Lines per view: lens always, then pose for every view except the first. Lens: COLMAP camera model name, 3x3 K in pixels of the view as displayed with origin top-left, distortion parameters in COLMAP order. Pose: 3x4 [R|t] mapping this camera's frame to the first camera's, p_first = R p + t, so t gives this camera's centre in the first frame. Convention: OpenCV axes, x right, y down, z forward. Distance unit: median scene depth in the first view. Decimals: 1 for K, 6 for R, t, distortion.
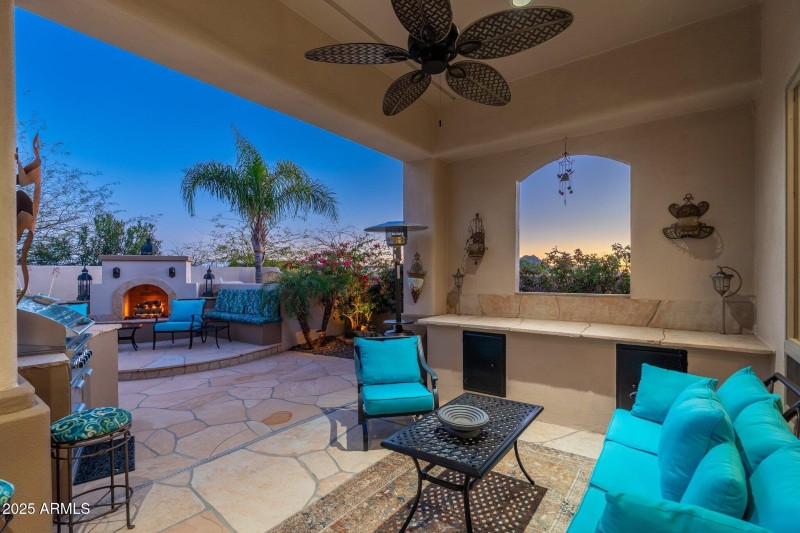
lens RADIAL K [[351.9, 0, 400.0], [0, 351.9, 266.5], [0, 0, 1]] dist [-0.000465, -0.000035]
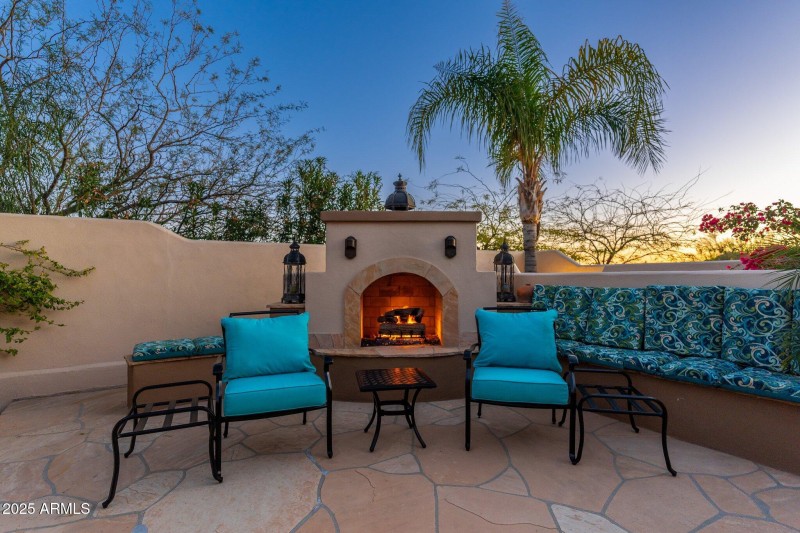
lens RADIAL K [[351.9, 0, 400.0], [0, 351.9, 266.5], [0, 0, 1]] dist [-0.000465, -0.000035]
pose [[0.935499, -0.007924, -0.353242, -0.547338], [0.003527, 0.999908, -0.013089, 0.047503], [0.353313, 0.010999, 0.935441, 0.548632]]
